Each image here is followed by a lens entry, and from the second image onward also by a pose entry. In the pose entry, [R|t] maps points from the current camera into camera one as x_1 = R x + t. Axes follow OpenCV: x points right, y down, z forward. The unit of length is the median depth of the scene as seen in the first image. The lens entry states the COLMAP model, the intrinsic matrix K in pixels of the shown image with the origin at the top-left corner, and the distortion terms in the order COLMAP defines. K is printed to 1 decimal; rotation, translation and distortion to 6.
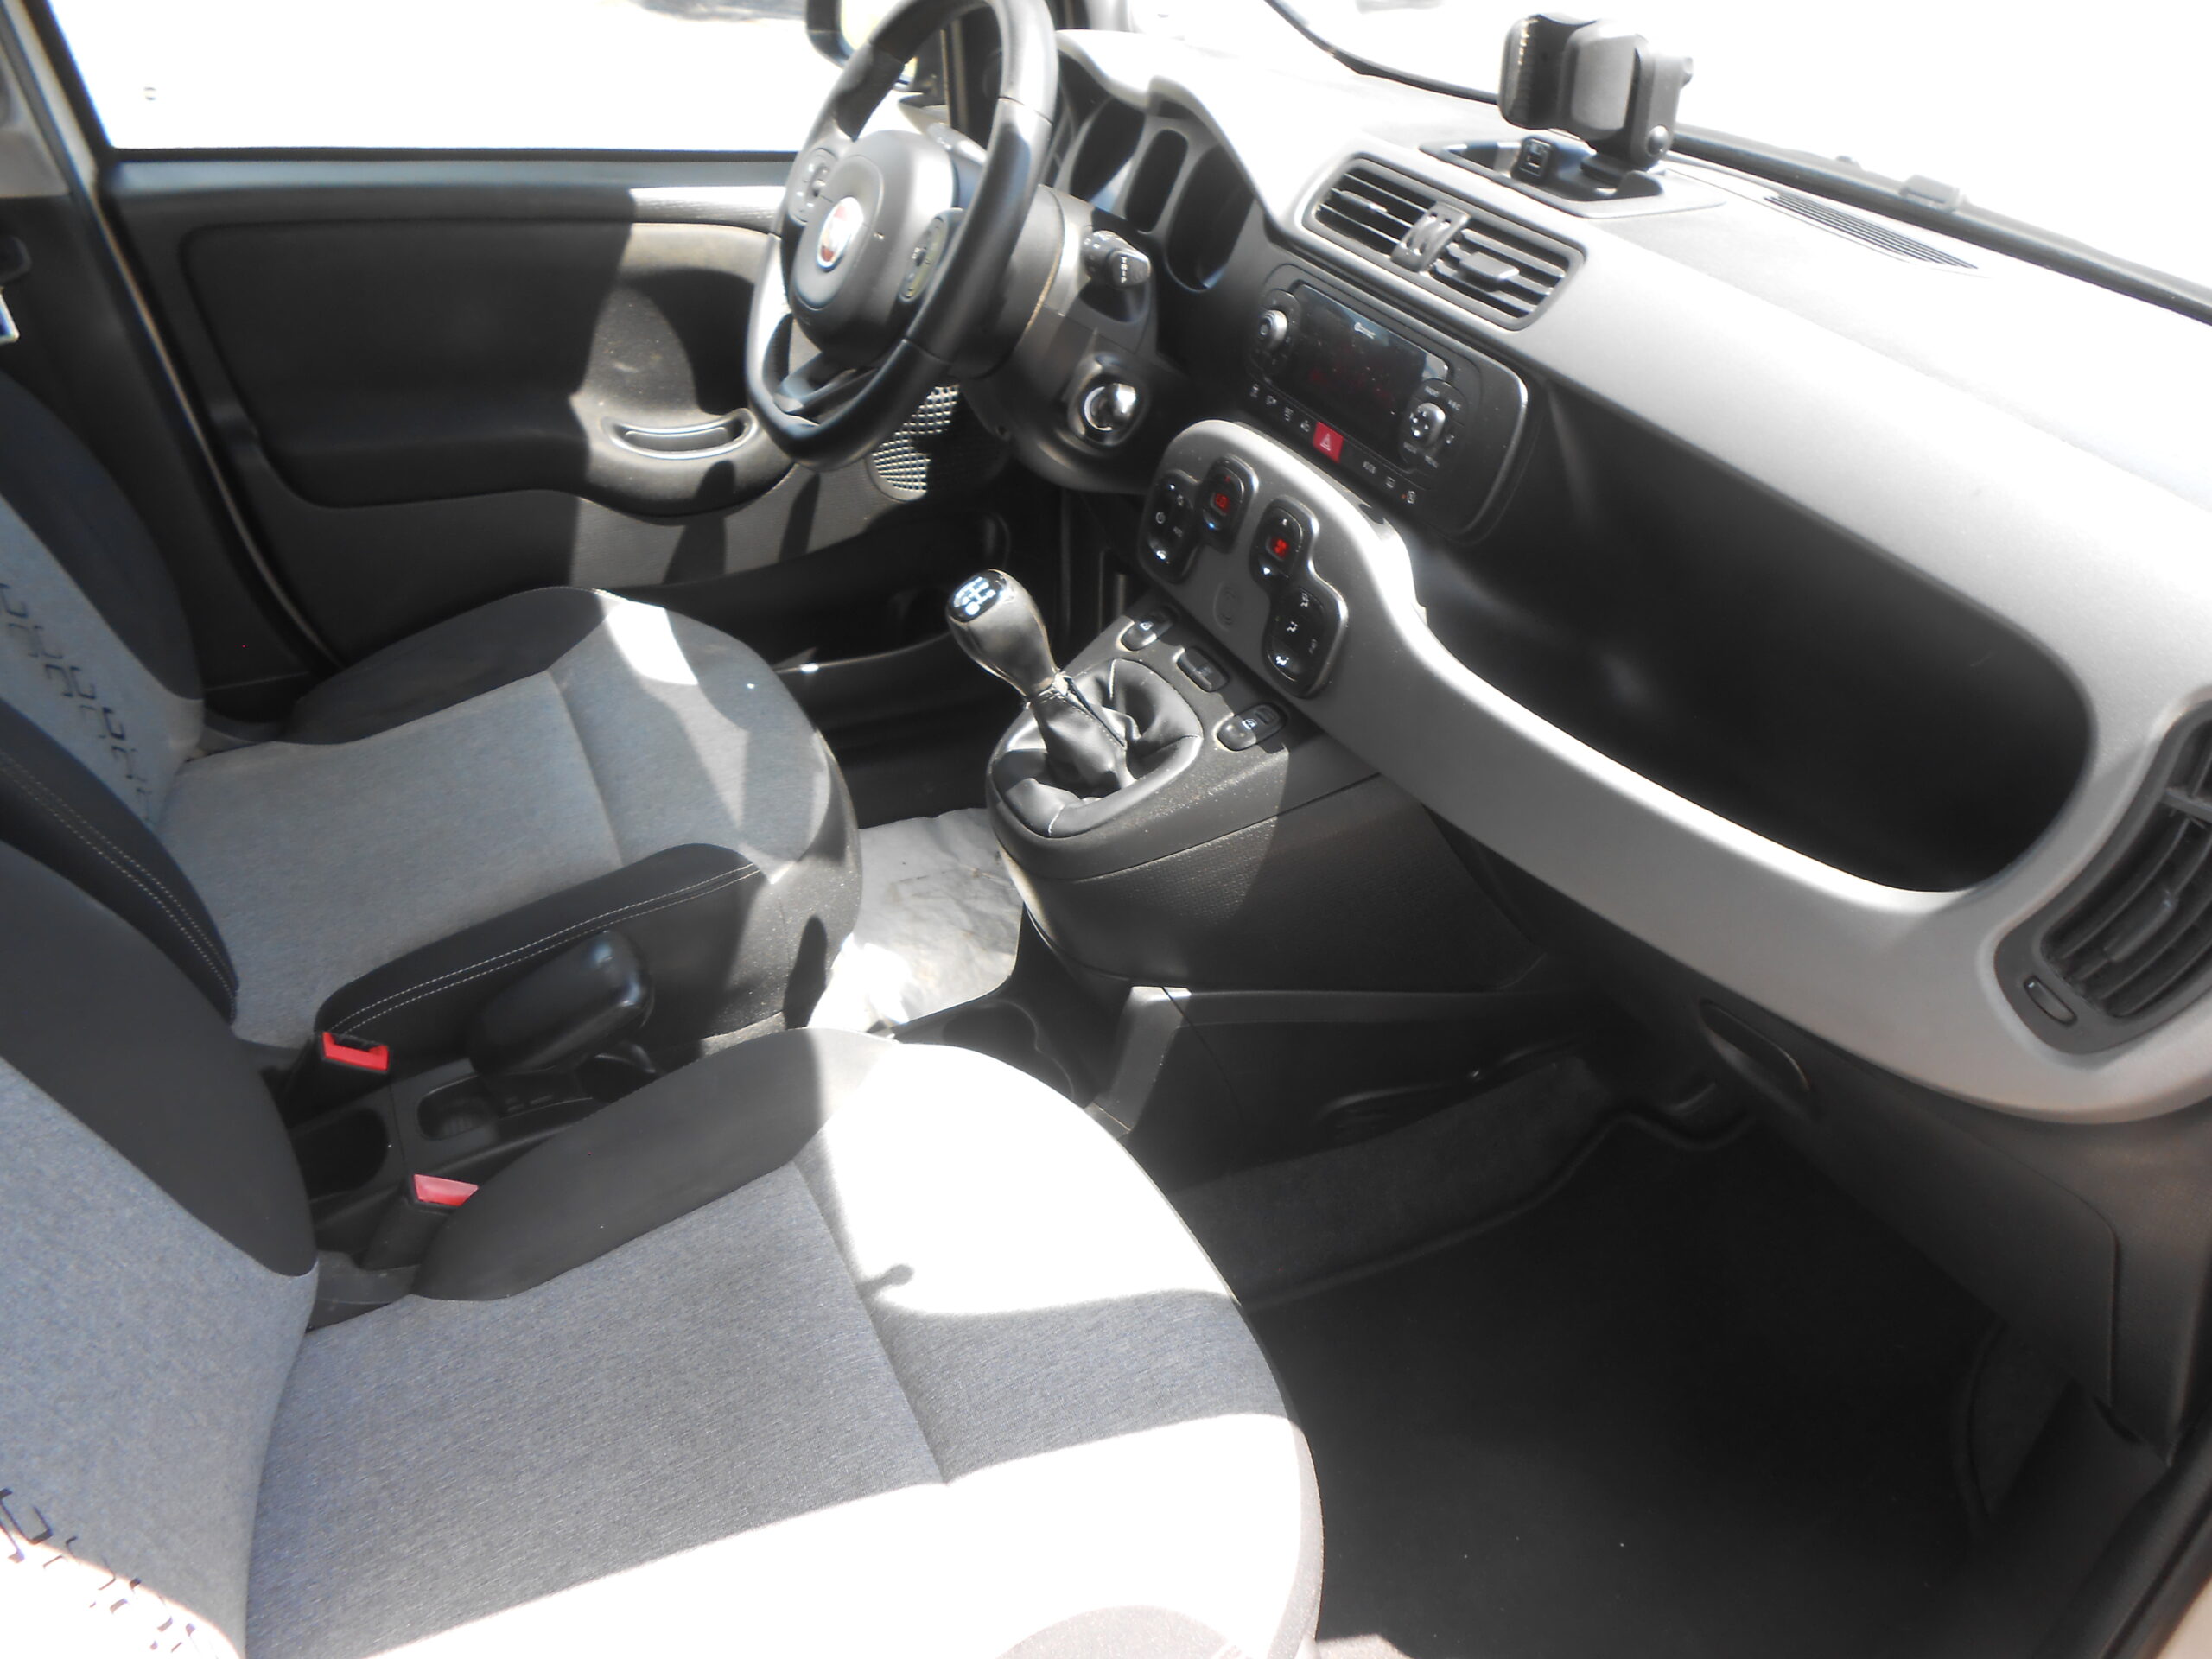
lens RADIAL K [[1745.8, 0, 1057.9], [0, 1745.8, 823.3], [0, 0, 1]] dist [-0.104227, 0.000581]
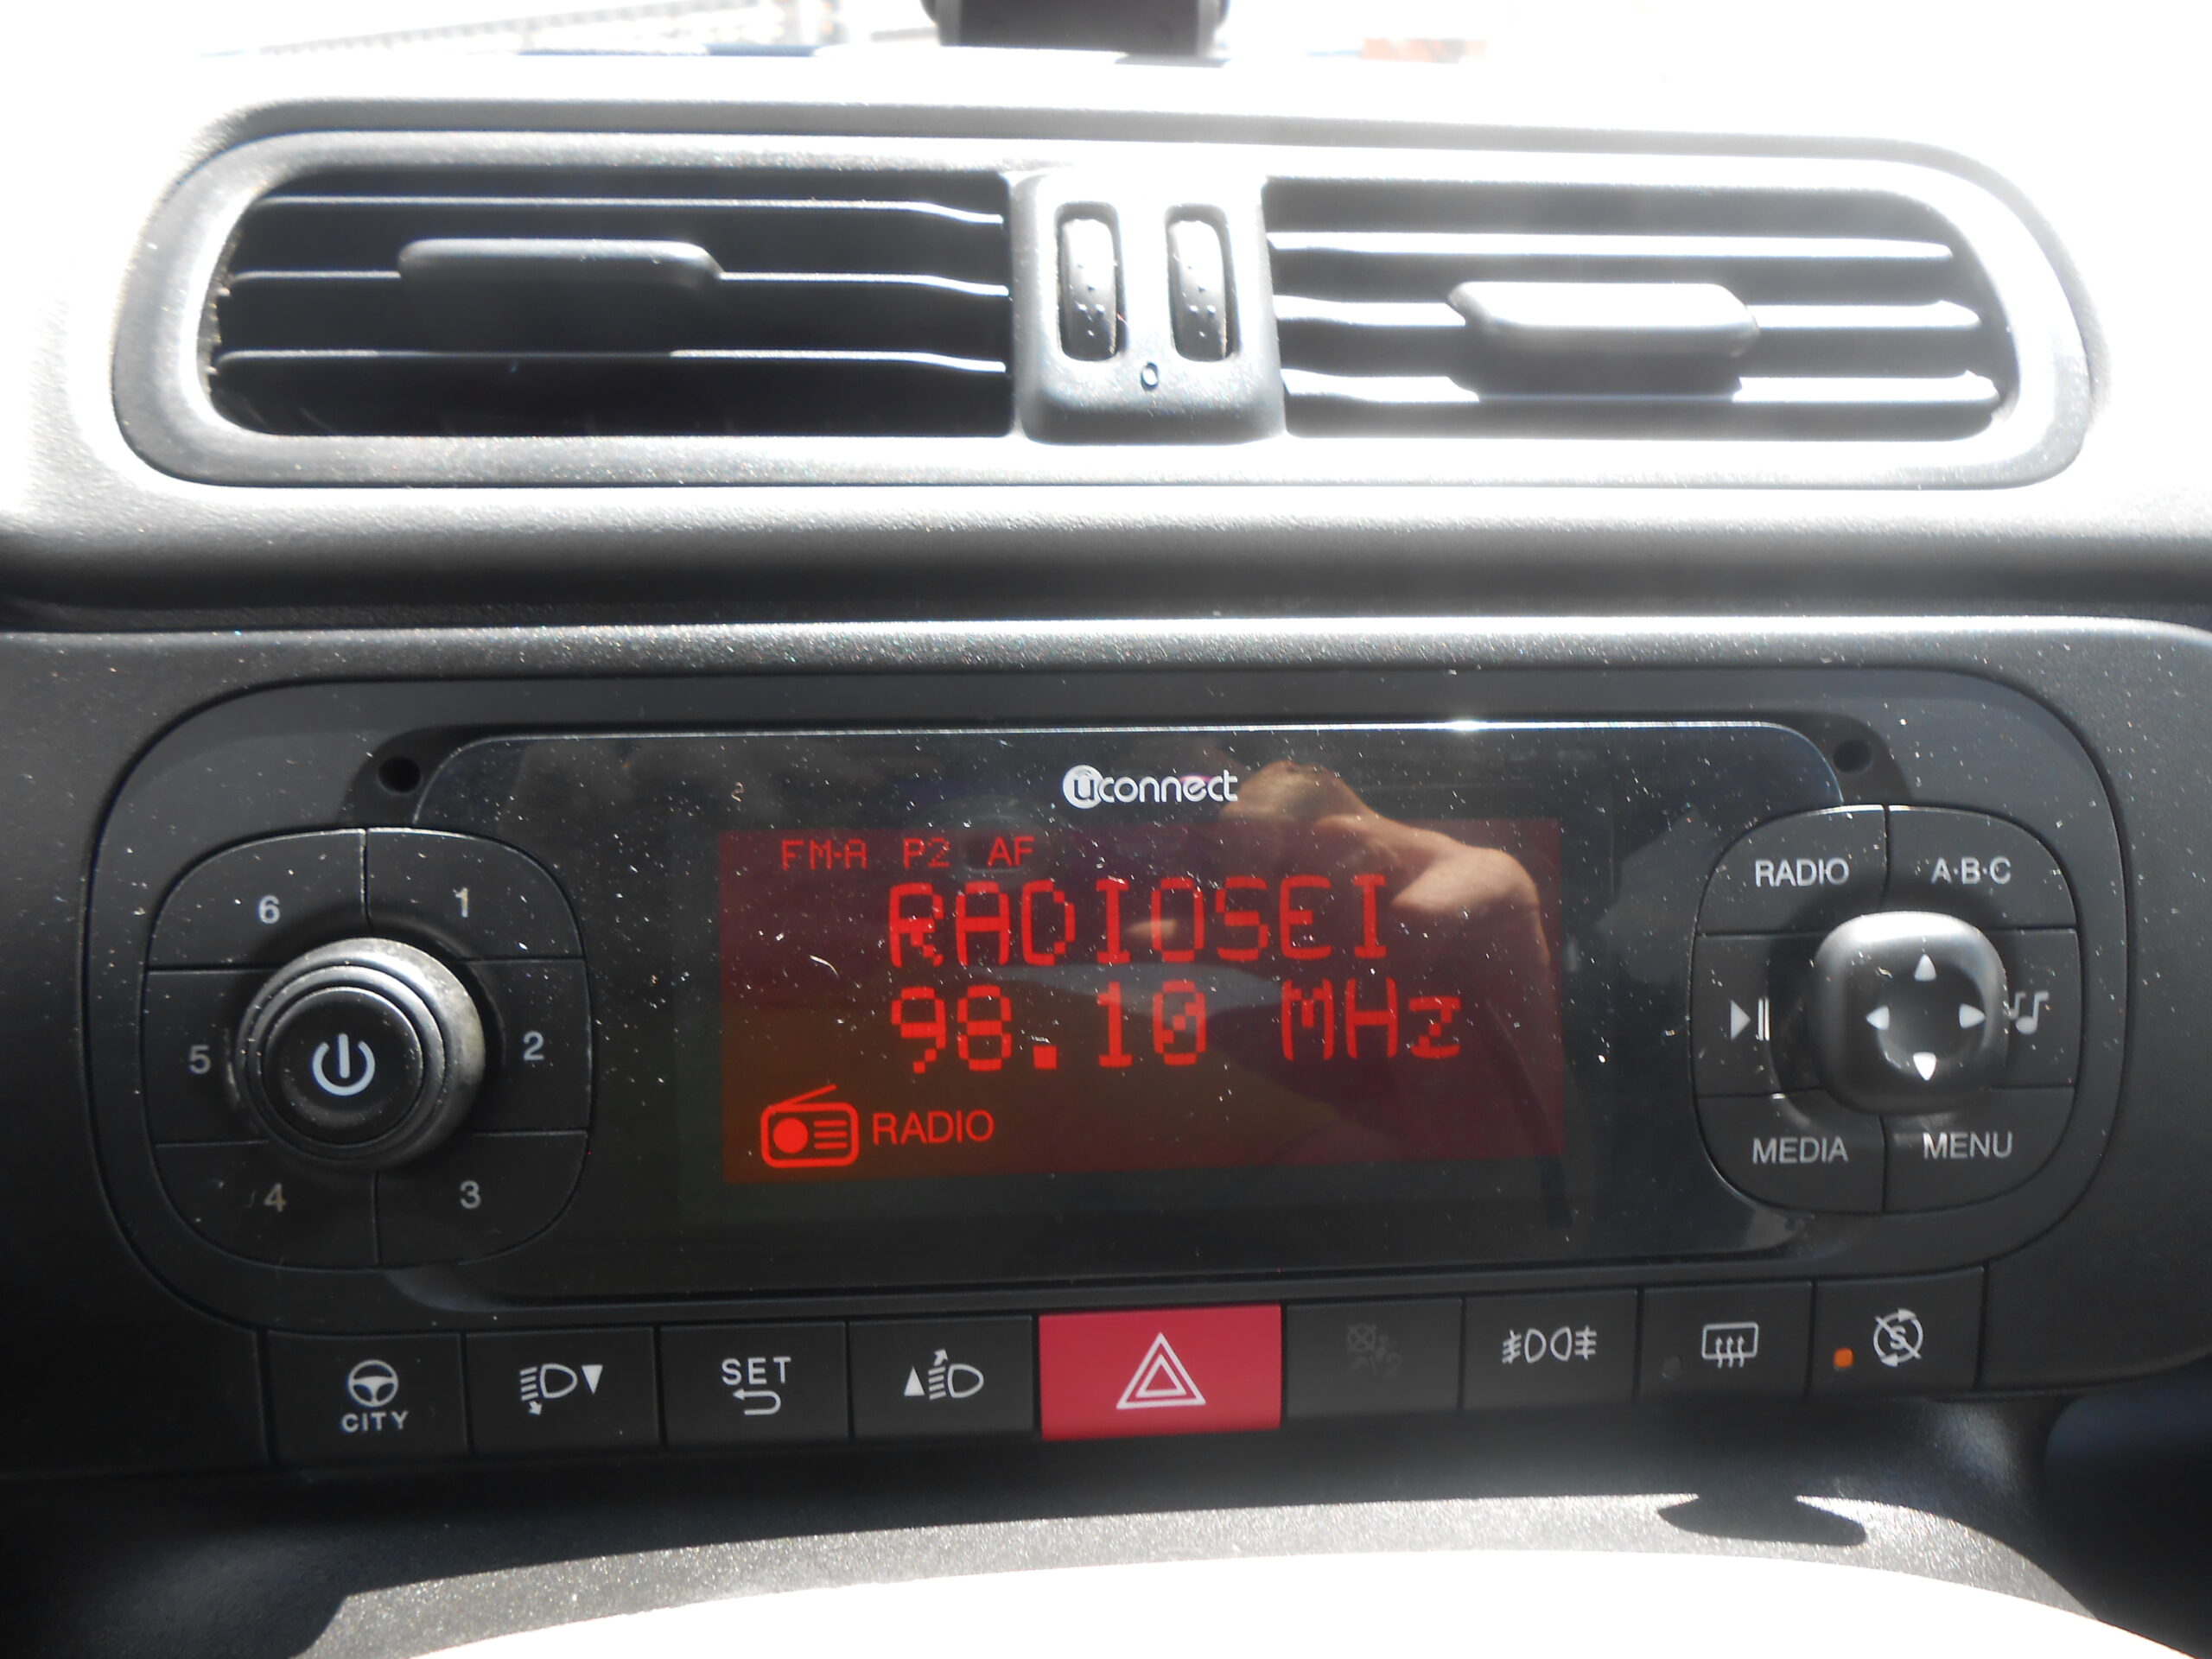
lens RADIAL K [[1707.5, 0, 1106.0], [0, 1707.5, 829.5], [0, 0, 1]] dist [-0.006613, 0.000604]
pose [[0.313449, -0.337829, 0.887480, 0.003274], [0.517818, 0.844210, 0.138470, -0.302011], [-0.795999, 0.416150, 0.439551, 0.894587]]
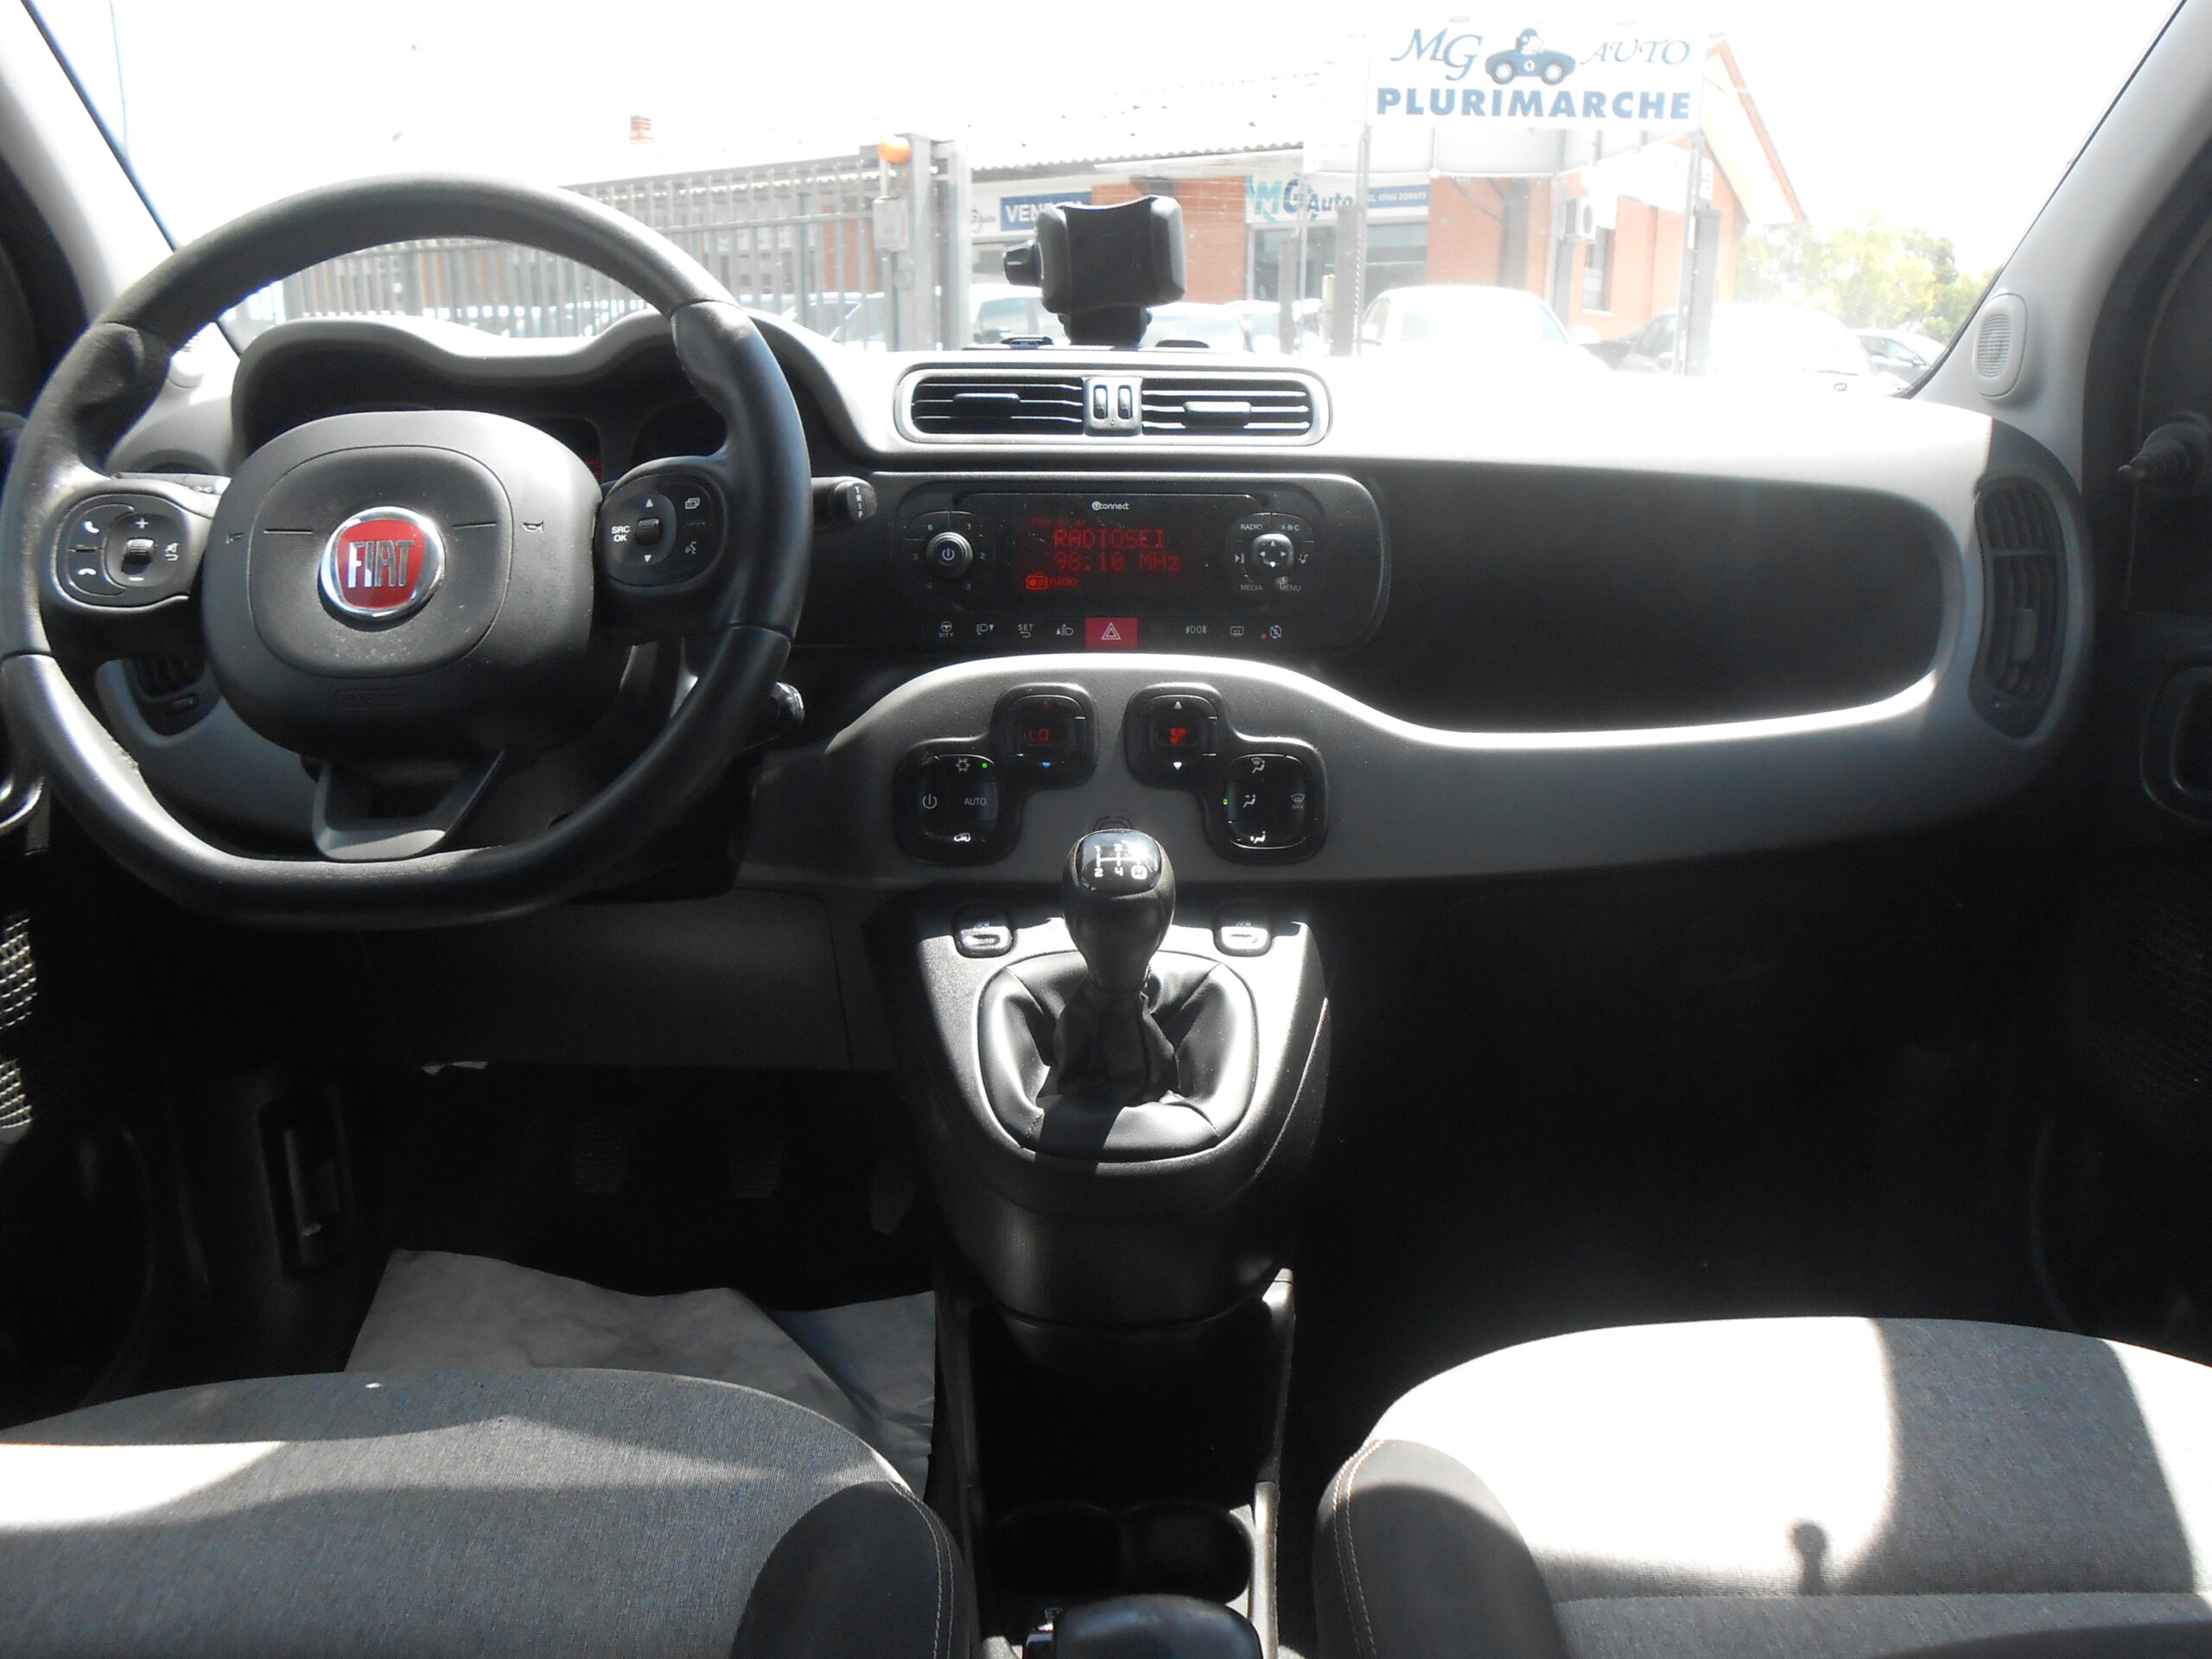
lens RADIAL K [[1707.5, 0, 1106.0], [0, 1707.5, 829.5], [0, 0, 1]] dist [-0.006613, 0.000604]
pose [[0.371164, -0.277182, 0.886232, -0.670908], [0.511105, 0.857806, 0.054235, -0.181178], [-0.775247, 0.432828, 0.460056, 0.633526]]
